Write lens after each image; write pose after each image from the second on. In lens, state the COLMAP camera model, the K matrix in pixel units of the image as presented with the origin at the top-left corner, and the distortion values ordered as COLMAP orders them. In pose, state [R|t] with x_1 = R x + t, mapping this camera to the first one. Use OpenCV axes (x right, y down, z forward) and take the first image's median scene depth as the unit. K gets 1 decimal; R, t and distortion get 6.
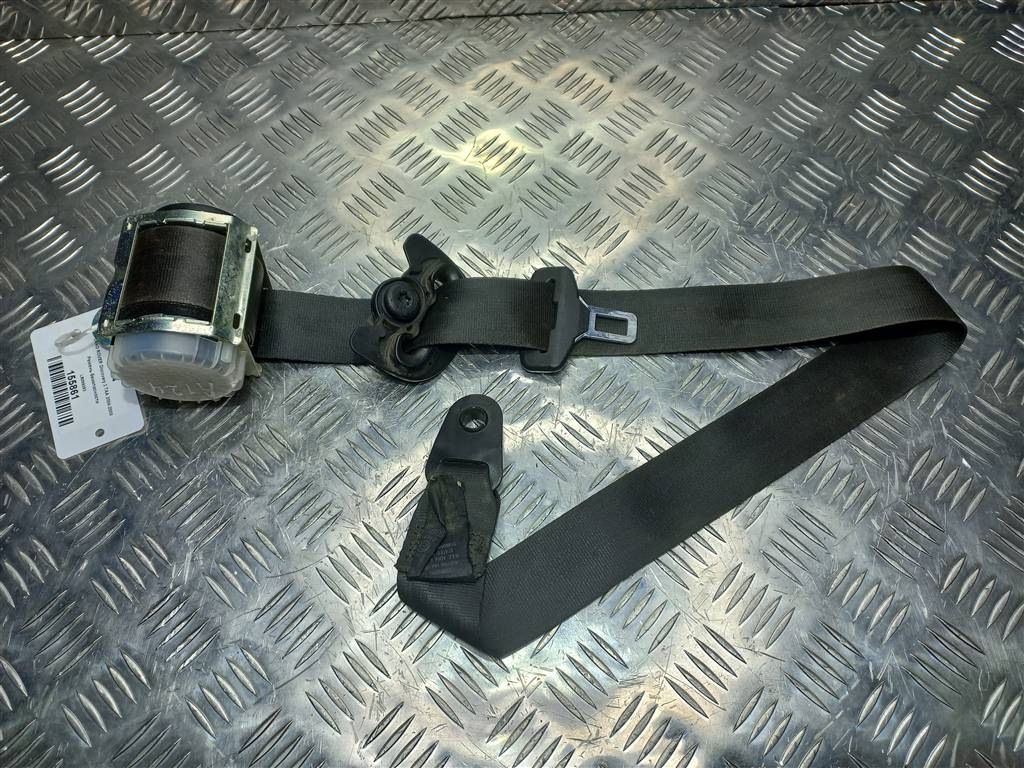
lens RADIAL K [[745.8, 0, 512.0], [0, 745.8, 384.0], [0, 0, 1]] dist [0.010173, 0.000068]
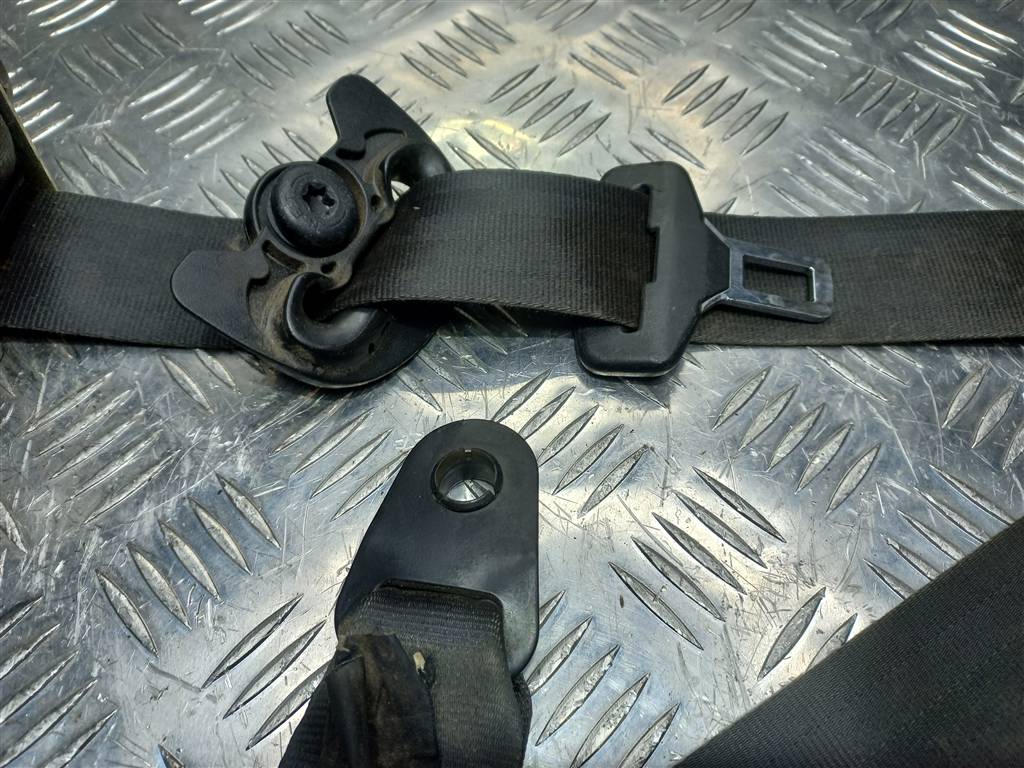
lens RADIAL K [[749.7, 0, 512.0], [0, 749.7, 384.0], [0, 0, 1]] dist [0.001124, 0.002755]
pose [[0.999628, 0.026643, -0.005900, -0.024542], [-0.027037, 0.996283, -0.081786, 0.026818], [0.003699, 0.081916, 0.996632, 0.561966]]
